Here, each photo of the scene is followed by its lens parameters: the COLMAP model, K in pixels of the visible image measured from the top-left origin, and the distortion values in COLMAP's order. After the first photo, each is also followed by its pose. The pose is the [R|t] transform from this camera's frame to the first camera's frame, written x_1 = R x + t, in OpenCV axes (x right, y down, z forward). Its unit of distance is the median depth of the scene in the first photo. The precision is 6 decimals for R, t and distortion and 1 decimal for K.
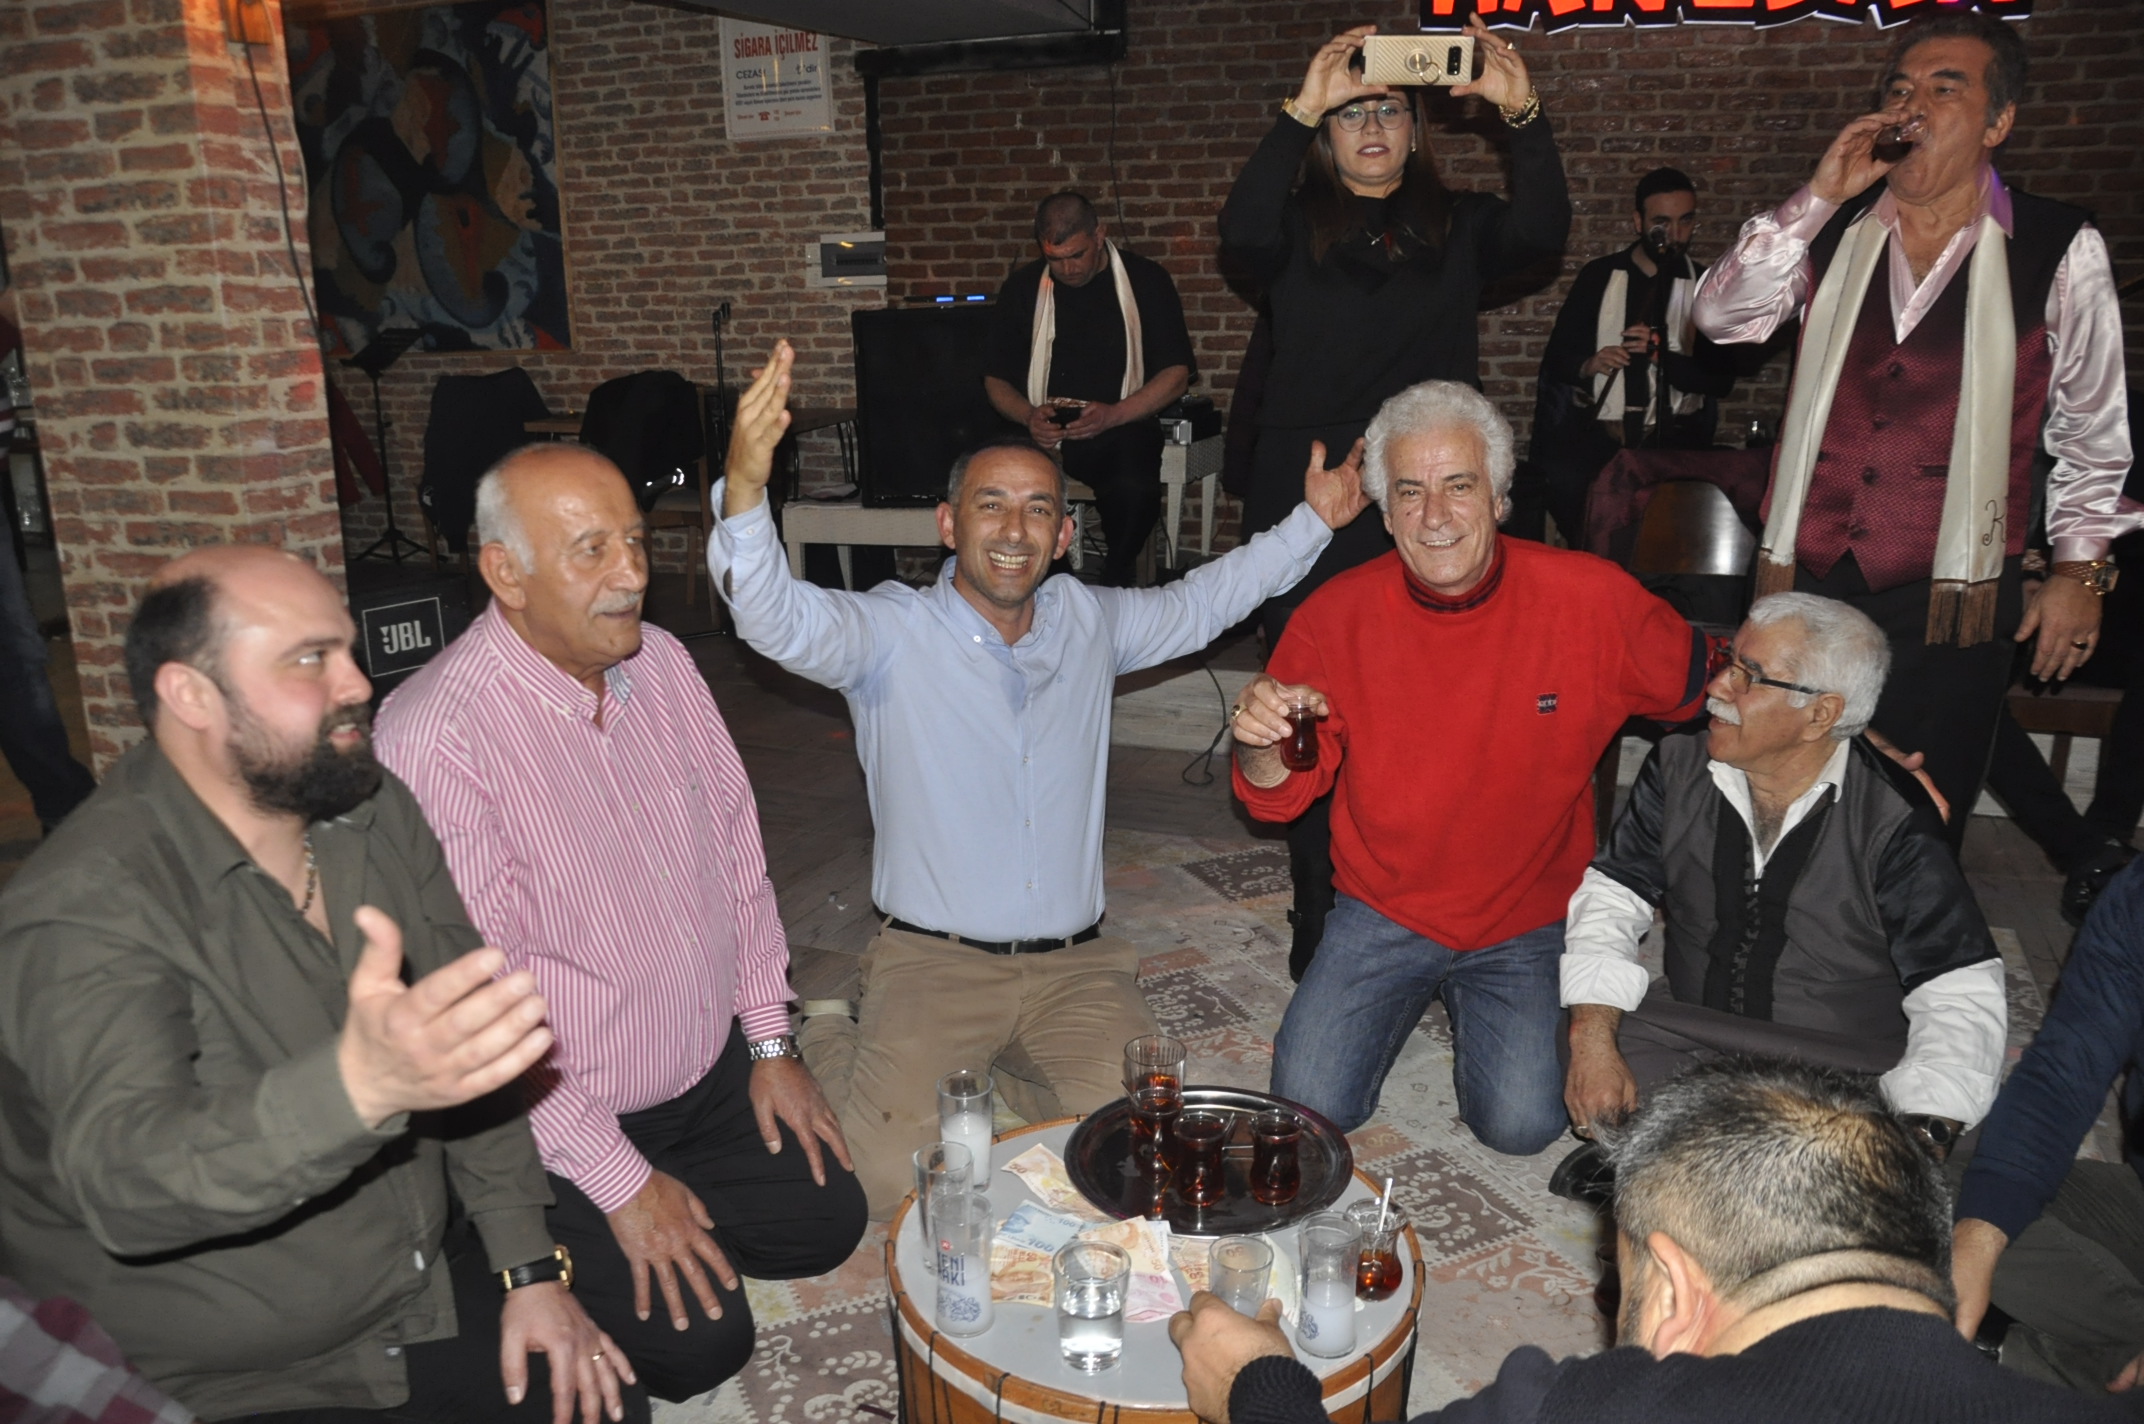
lens RADIAL K [[1673.4, 0, 1072.0], [0, 1673.4, 712.0], [0, 0, 1]] dist [-0.166606, 0.128596]
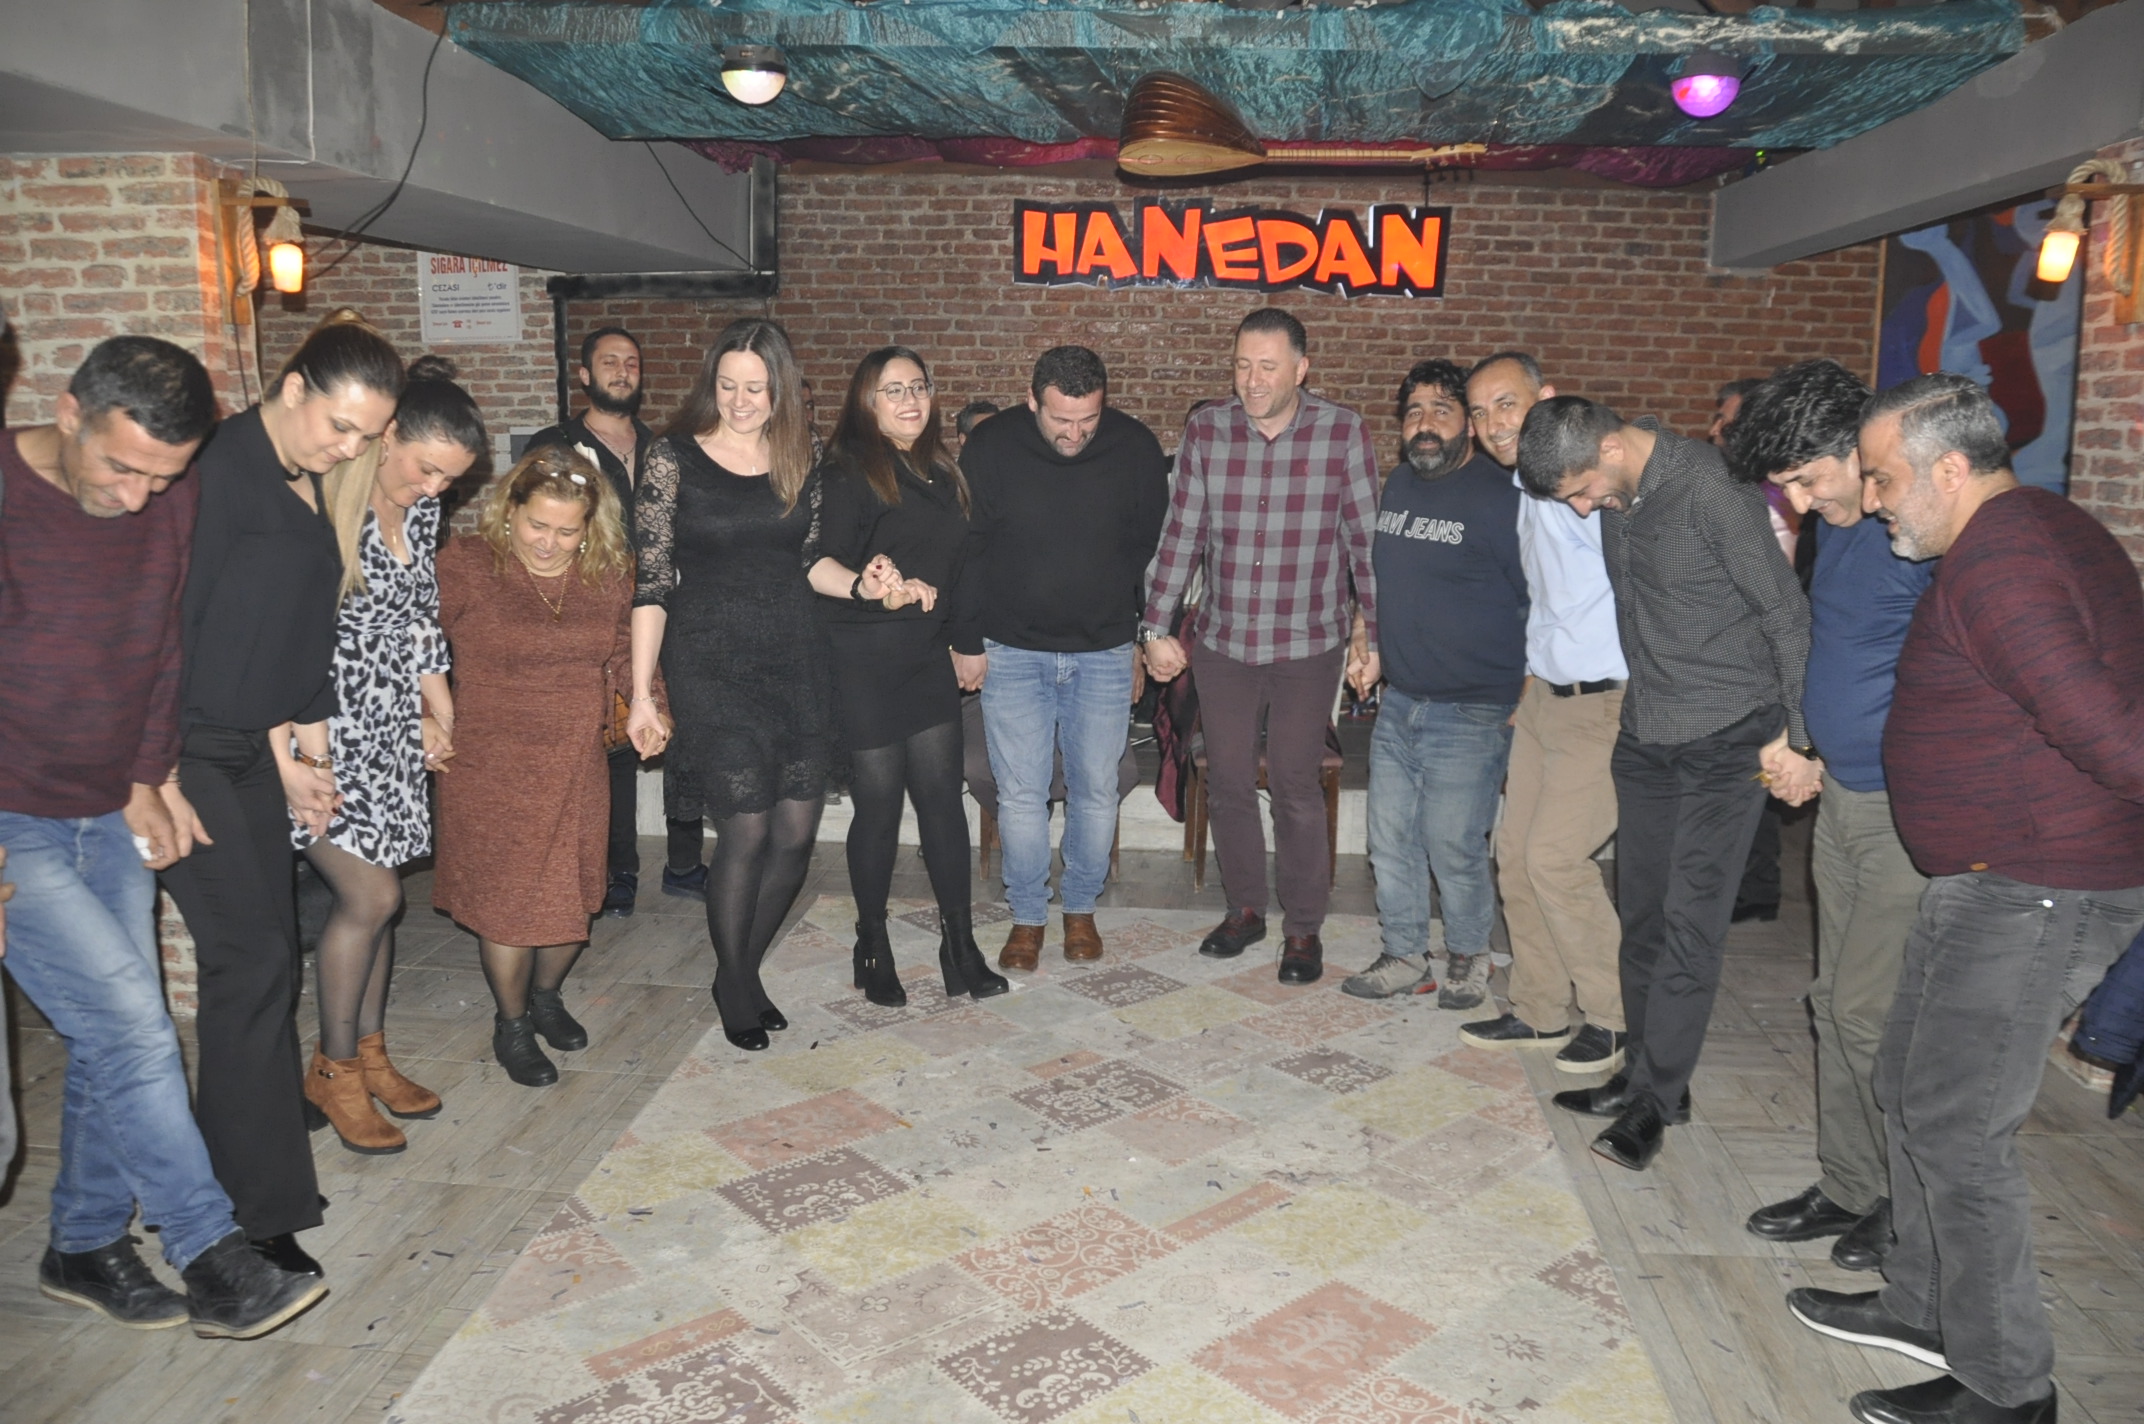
lens RADIAL K [[1673.4, 0, 1072.0], [0, 1673.4, 712.0], [0, 0, 1]] dist [-0.166606, 0.128596]
pose [[0.959699, -0.025019, 0.279915, -0.111533], [0.048218, 0.995918, -0.076301, 0.022779], [-0.276863, 0.086723, 0.956988, -0.233089]]
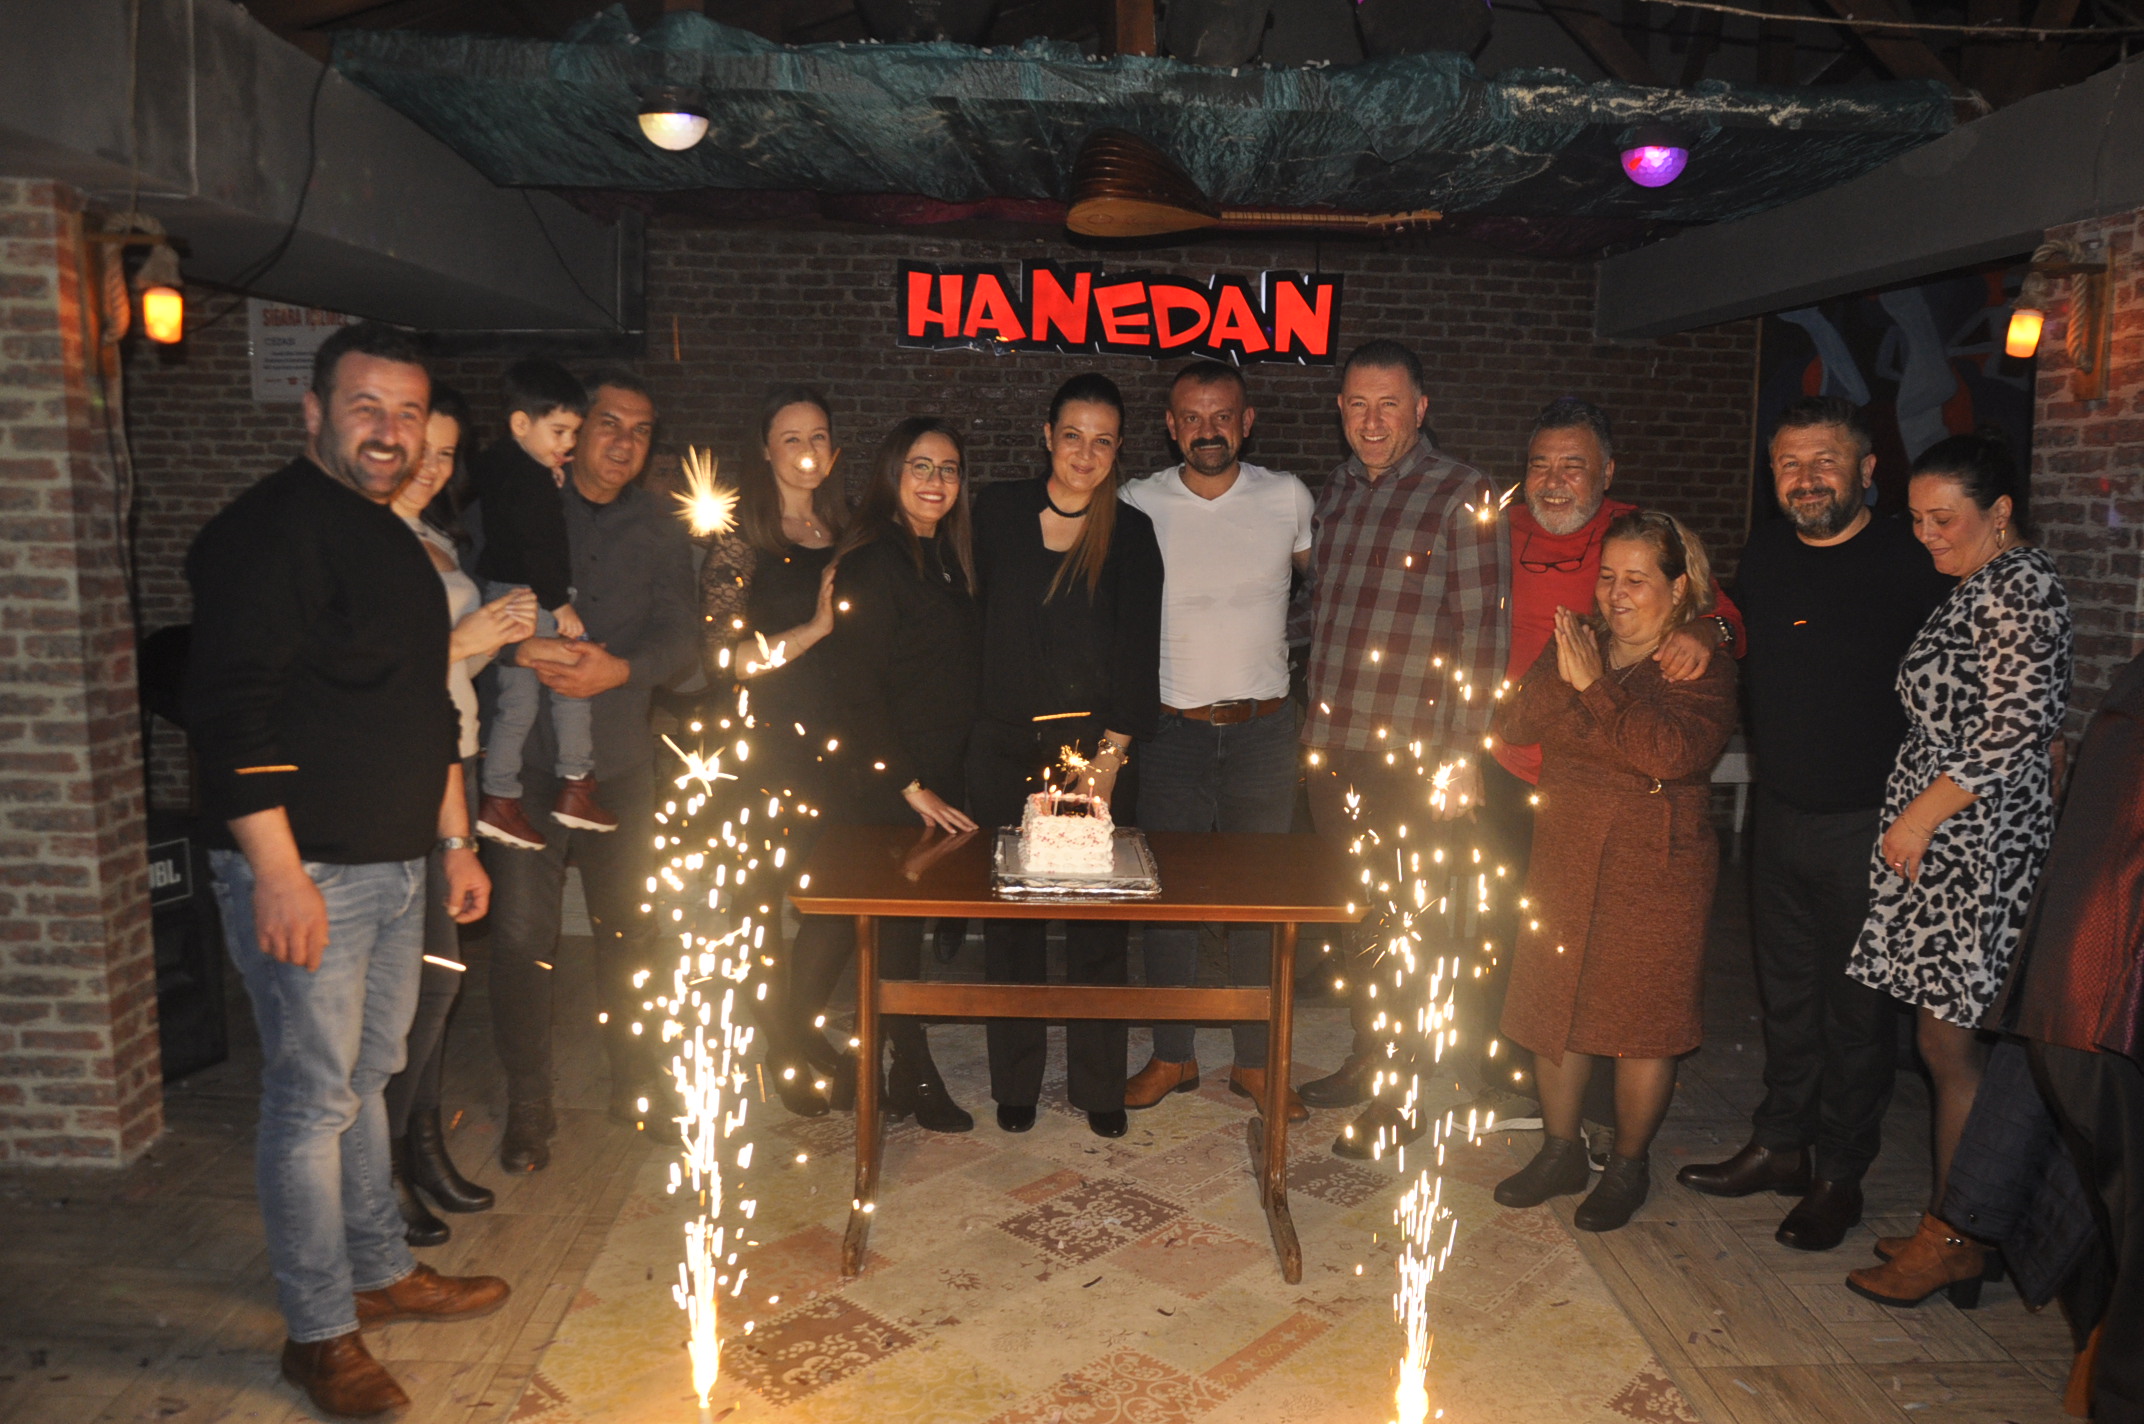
lens RADIAL K [[1681.8, 0, 1060.9], [0, 1681.8, 700.8], [0, 0, 1]] dist [-0.157723, 0.128130]
pose [[0.919514, -0.021149, 0.392488, -0.165683], [0.071389, 0.990930, -0.113852, 0.004101], [-0.386520, 0.132708, 0.912684, -0.169689]]
